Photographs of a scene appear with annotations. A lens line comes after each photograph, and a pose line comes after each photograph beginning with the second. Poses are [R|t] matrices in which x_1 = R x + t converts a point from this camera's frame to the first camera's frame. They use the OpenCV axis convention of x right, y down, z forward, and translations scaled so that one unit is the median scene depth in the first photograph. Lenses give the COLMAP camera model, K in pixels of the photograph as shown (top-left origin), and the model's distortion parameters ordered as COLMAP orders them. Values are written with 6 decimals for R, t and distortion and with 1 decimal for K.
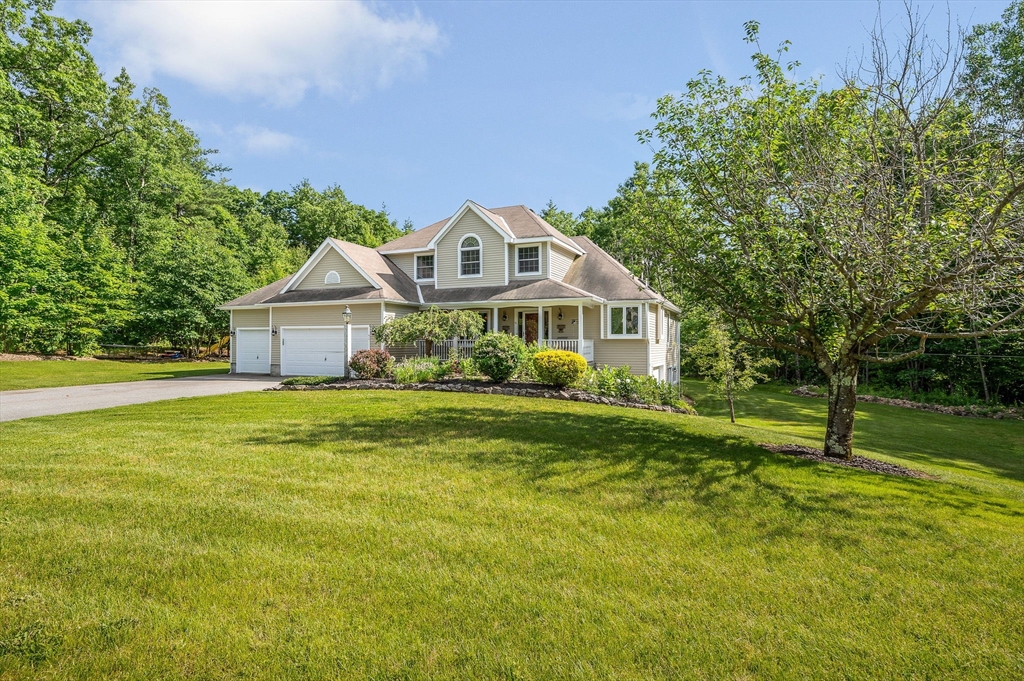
lens RADIAL K [[414.6, 0, 530.6], [0, 414.6, 342.7], [0, 0, 1]] dist [-0.000166, 0.000000]
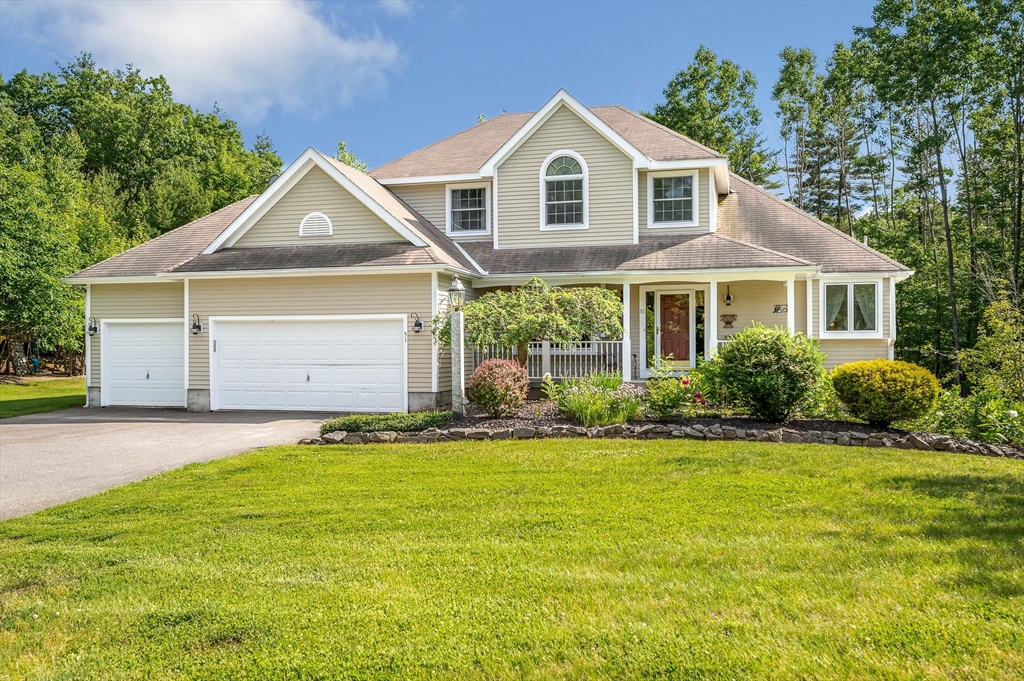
lens RADIAL K [[671.9, 0, 512.0], [0, 671.9, 354.5], [0, 0, 1]] dist [0.001040, -0.000430]
pose [[0.992800, -0.005082, 0.119673, -0.330638], [0.003583, 0.999912, 0.012737, -0.000816], [-0.119727, -0.012217, 0.992732, 0.112153]]
